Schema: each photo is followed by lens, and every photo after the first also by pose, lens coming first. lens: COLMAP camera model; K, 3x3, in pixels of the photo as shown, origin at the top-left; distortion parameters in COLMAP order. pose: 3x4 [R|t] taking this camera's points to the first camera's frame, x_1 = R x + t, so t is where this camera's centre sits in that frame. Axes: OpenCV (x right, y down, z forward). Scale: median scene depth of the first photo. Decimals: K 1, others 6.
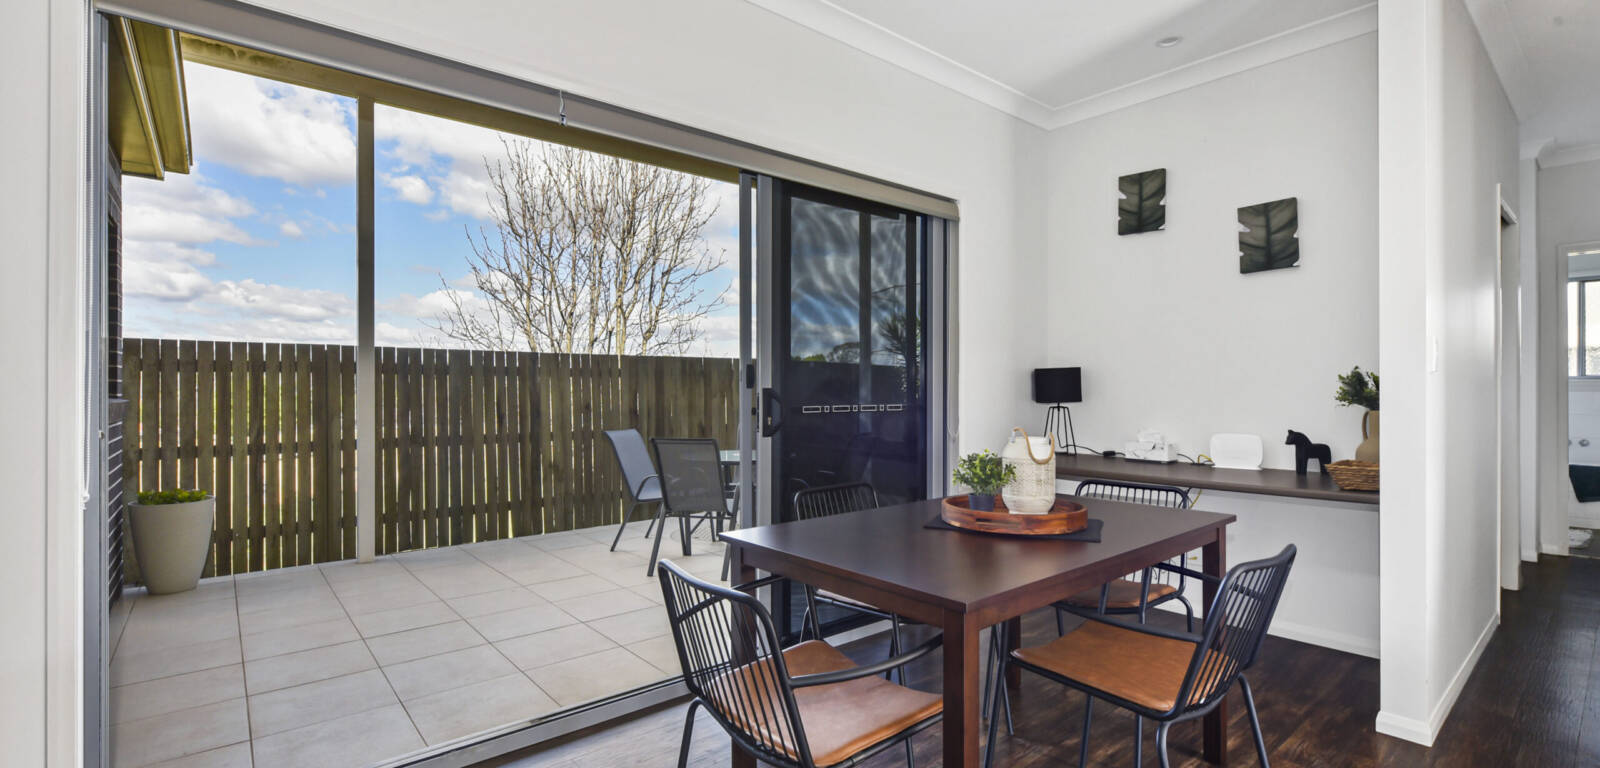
lens RADIAL K [[702.2, 0, 793.0], [0, 702.2, 390.8], [0, 0, 1]] dist [0.012109, 0.000150]
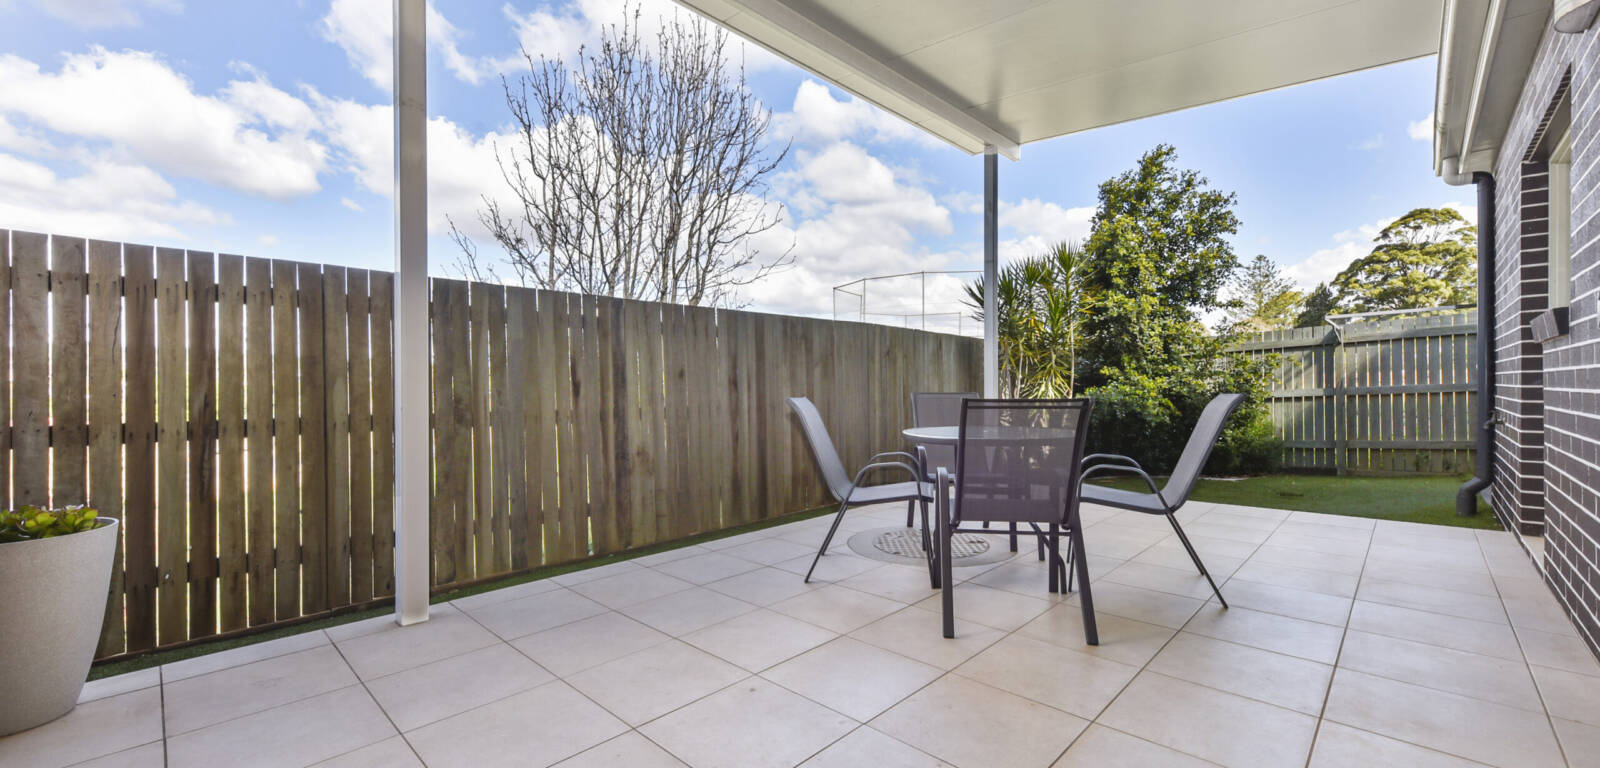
lens RADIAL K [[635.2, 0, 809.4], [0, 635.2, 384.4], [0, 0, 1]] dist [0.004713, -0.000392]
pose [[0.992613, -0.001768, 0.121314, -0.307568], [0.001571, 0.999997, 0.001725, 0.042529], [-0.121317, -0.001522, 0.992613, 0.393302]]
